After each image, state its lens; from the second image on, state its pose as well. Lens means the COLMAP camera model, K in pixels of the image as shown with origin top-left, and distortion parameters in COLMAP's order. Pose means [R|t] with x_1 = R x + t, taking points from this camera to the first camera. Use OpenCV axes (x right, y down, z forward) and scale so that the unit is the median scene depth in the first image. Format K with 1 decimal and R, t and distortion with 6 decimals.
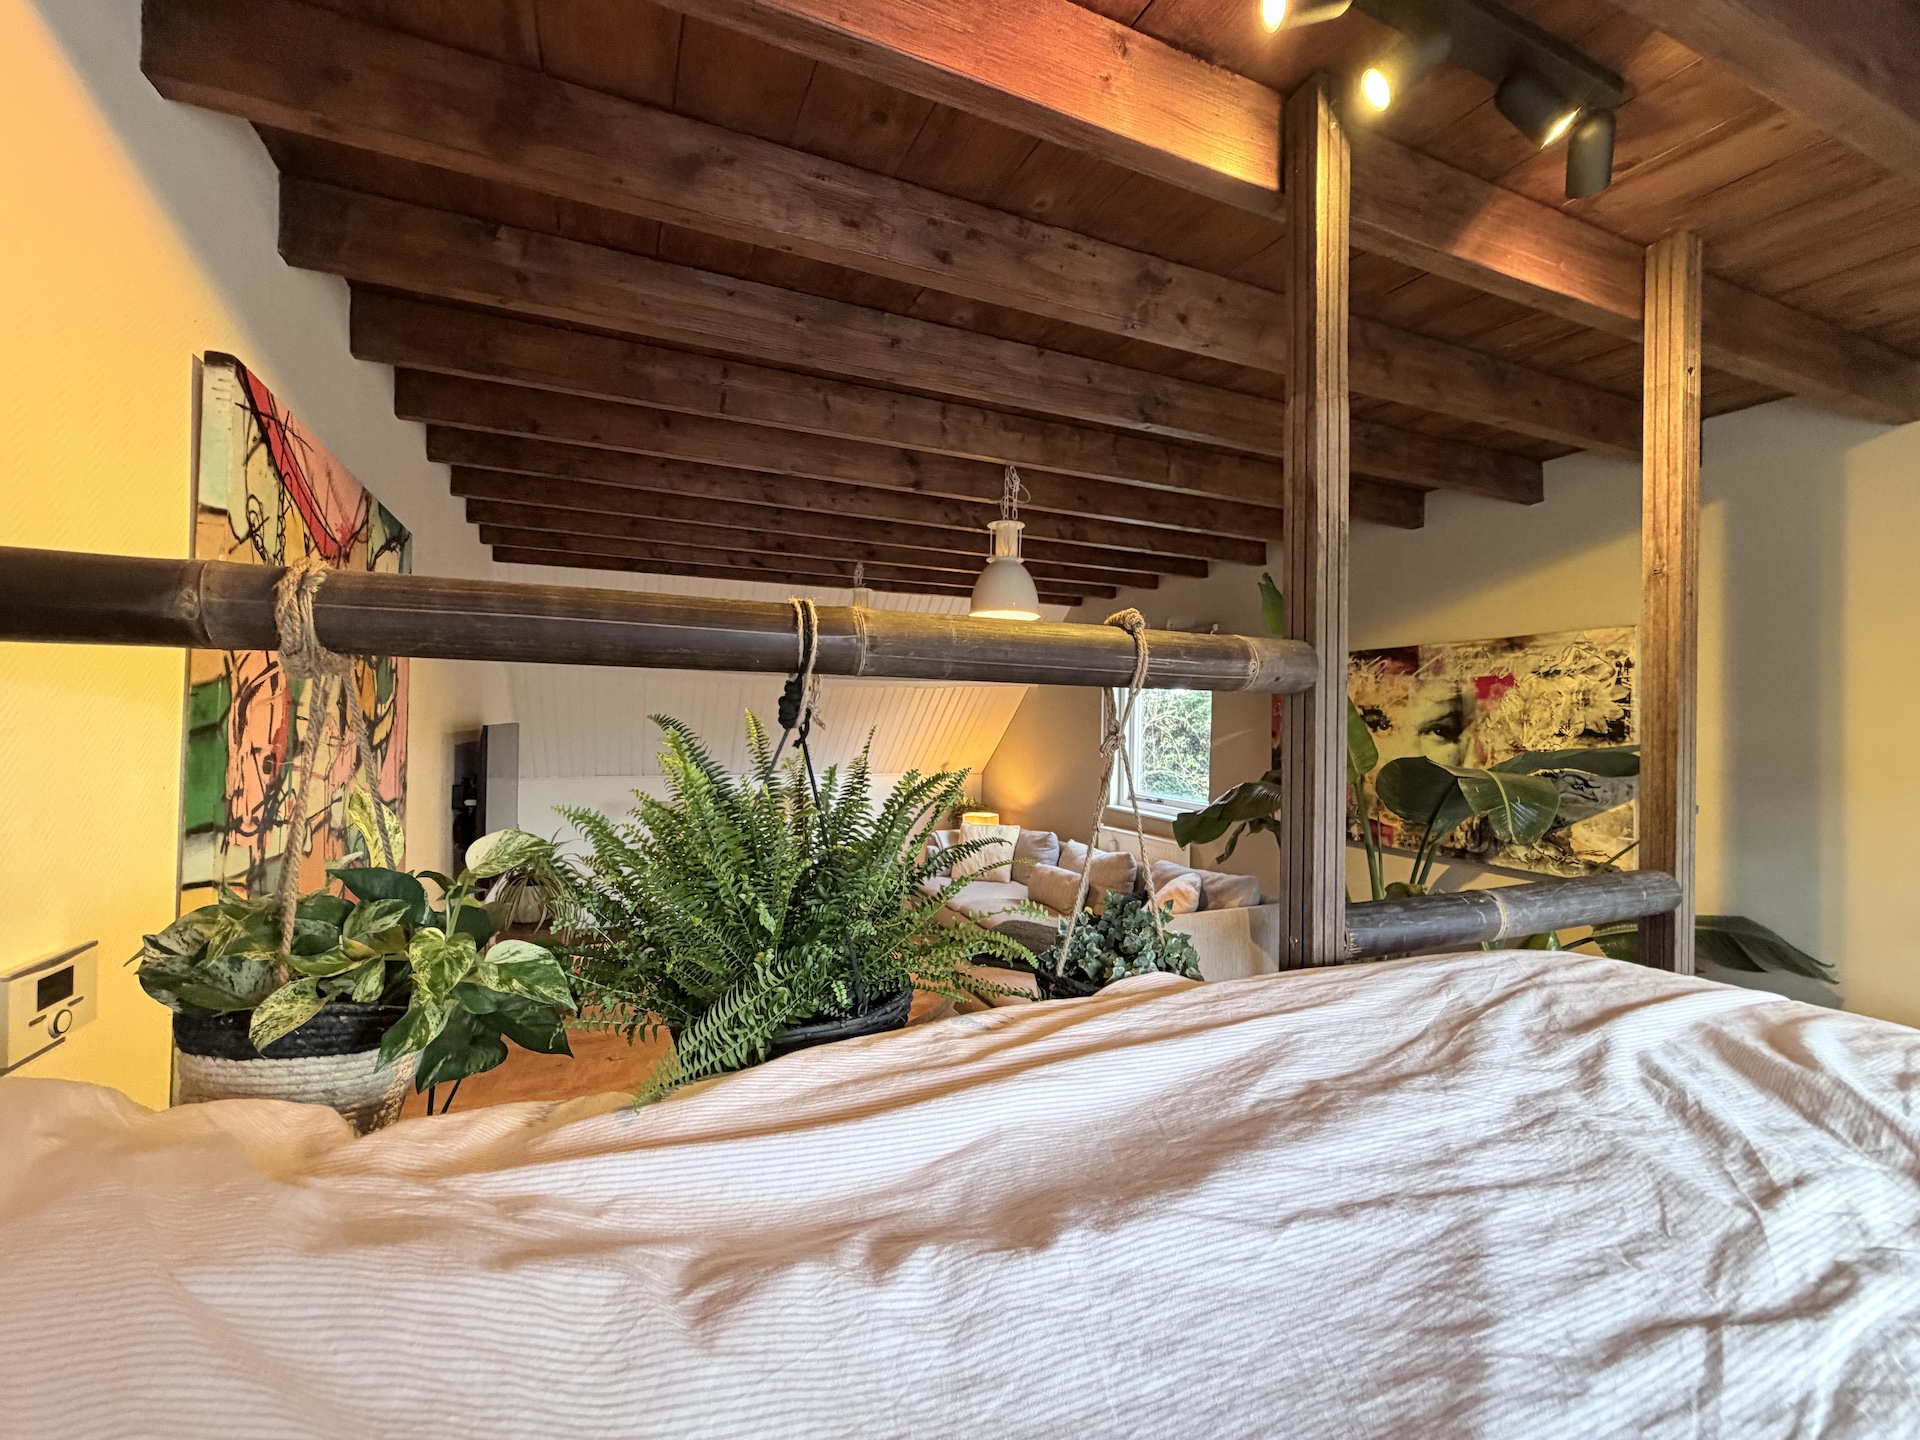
lens RADIAL K [[763.9, 0, 957.1], [0, 763.9, 724.0], [0, 0, 1]] dist [0.000286, 0.000245]
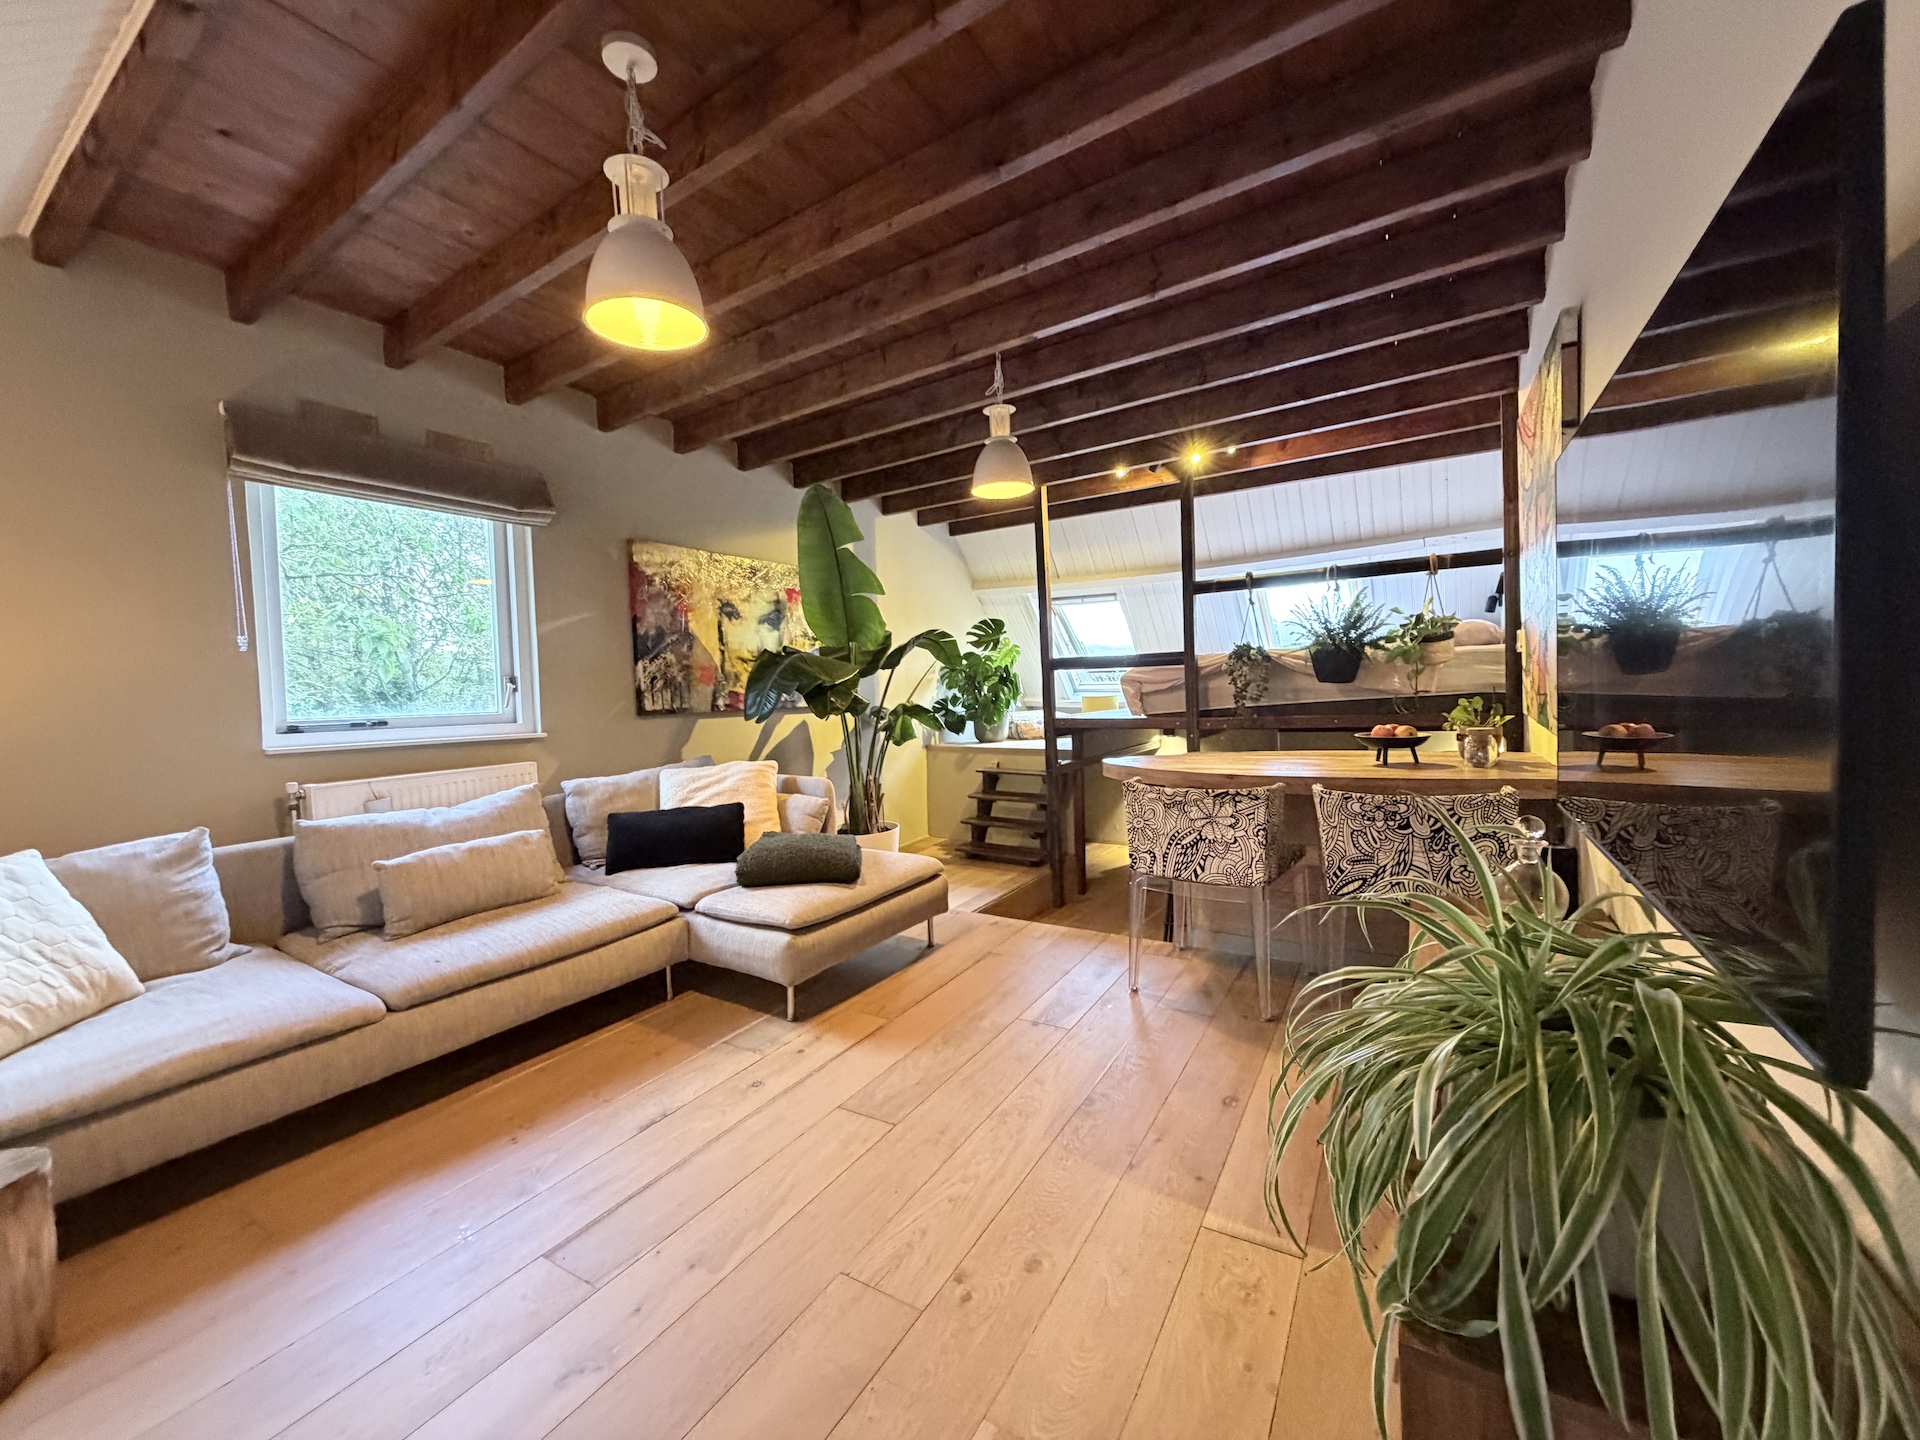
lens RADIAL K [[763.9, 0, 957.1], [0, 763.9, 724.0], [0, 0, 1]] dist [0.000286, 0.000245]
pose [[-0.569541, -0.033566, 0.821277, -0.675092], [0.030569, 0.997610, 0.061972, 0.107939], [-0.821394, 0.060401, -0.567154, 1.346495]]
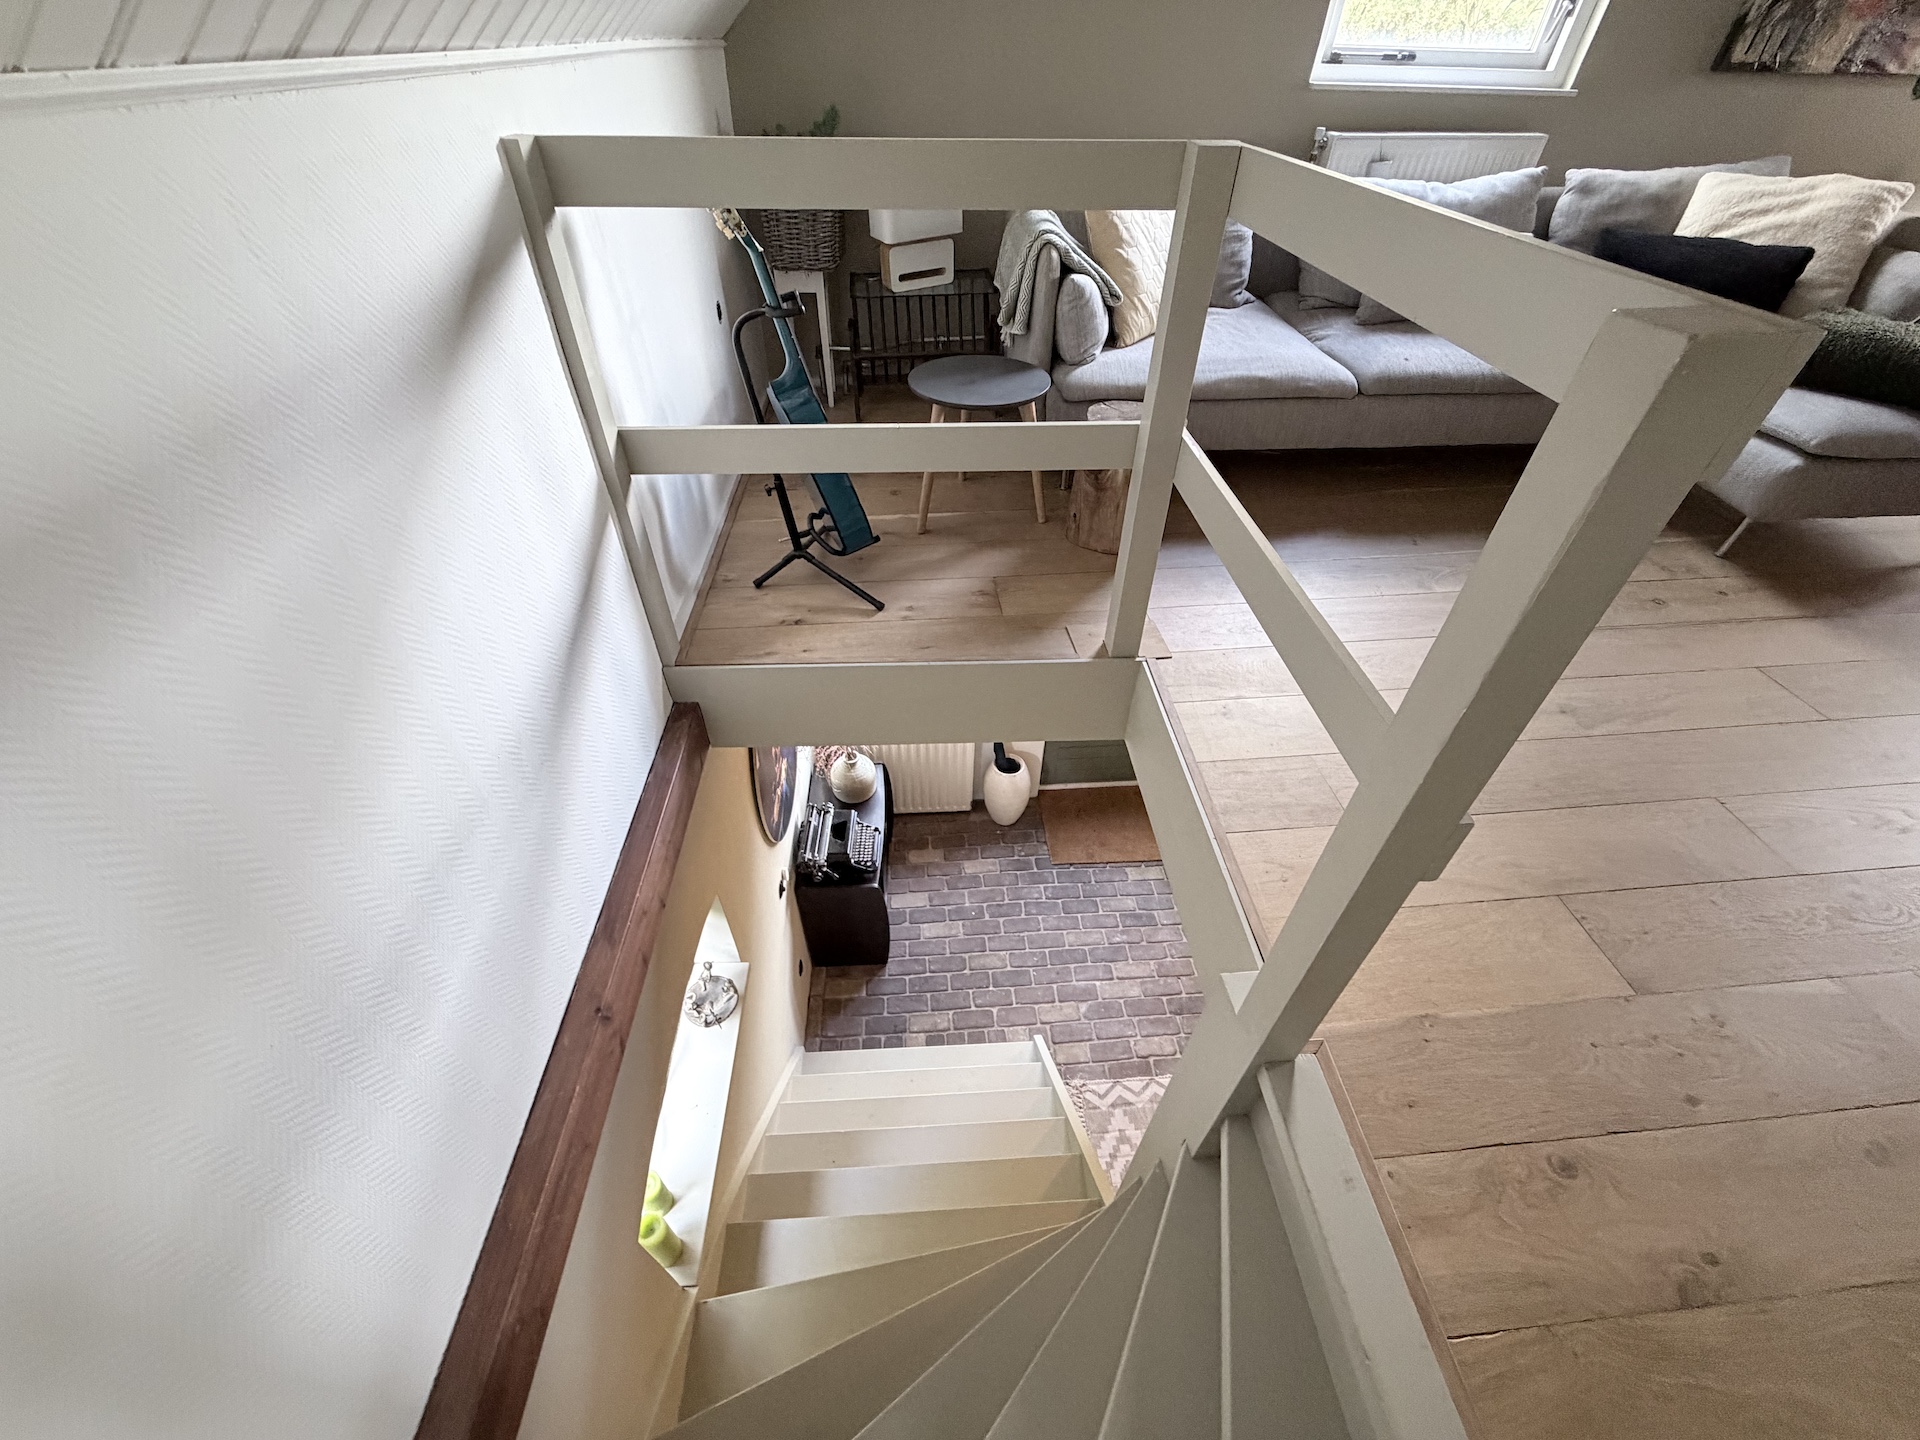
lens RADIAL K [[763.9, 0, 957.1], [0, 763.9, 724.0], [0, 0, 1]] dist [0.000286, 0.000245]
pose [[0.325355, -0.648138, 0.688521, -0.717373], [-0.004001, 0.727188, 0.686427, 0.102759], [-0.945583, -0.226087, 0.234001, 1.486539]]
